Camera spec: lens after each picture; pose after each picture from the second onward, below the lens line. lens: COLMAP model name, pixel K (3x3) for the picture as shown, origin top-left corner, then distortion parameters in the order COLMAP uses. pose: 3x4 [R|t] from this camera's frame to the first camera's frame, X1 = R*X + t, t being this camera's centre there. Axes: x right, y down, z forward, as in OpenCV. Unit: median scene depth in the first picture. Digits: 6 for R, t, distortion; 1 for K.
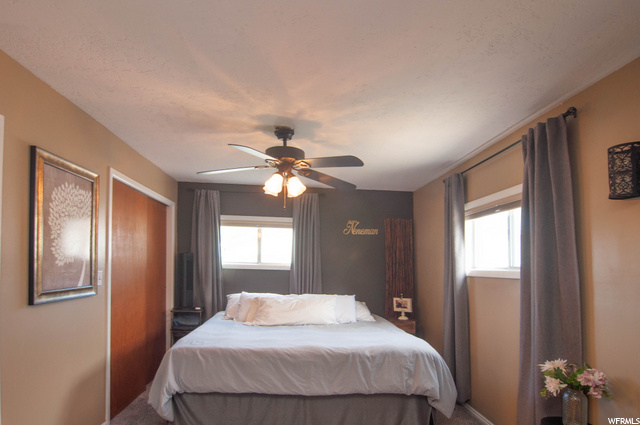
lens RADIAL K [[356.1, 0, 319.4], [0, 356.1, 230.7], [0, 0, 1]] dist [-0.017441, -0.000804]
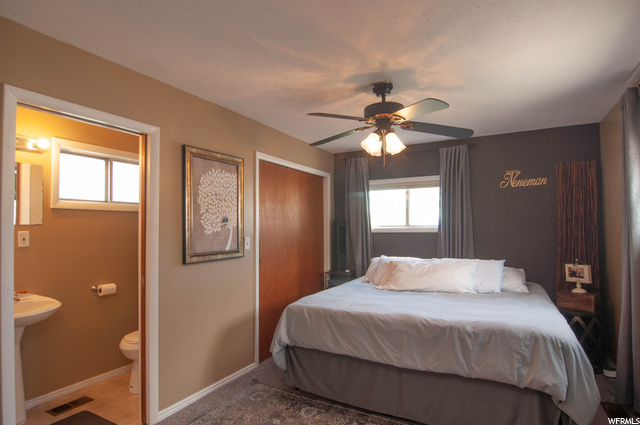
lens RADIAL K [[358.3, 0, 319.8], [0, 358.3, 197.6], [0, 0, 1]] dist [-0.016076, -0.001188]
pose [[0.844072, -0.079753, -0.530267, 0.274519], [0.083485, 0.996365, -0.016965, 0.020550], [0.529692, -0.029950, 0.847661, 0.100779]]
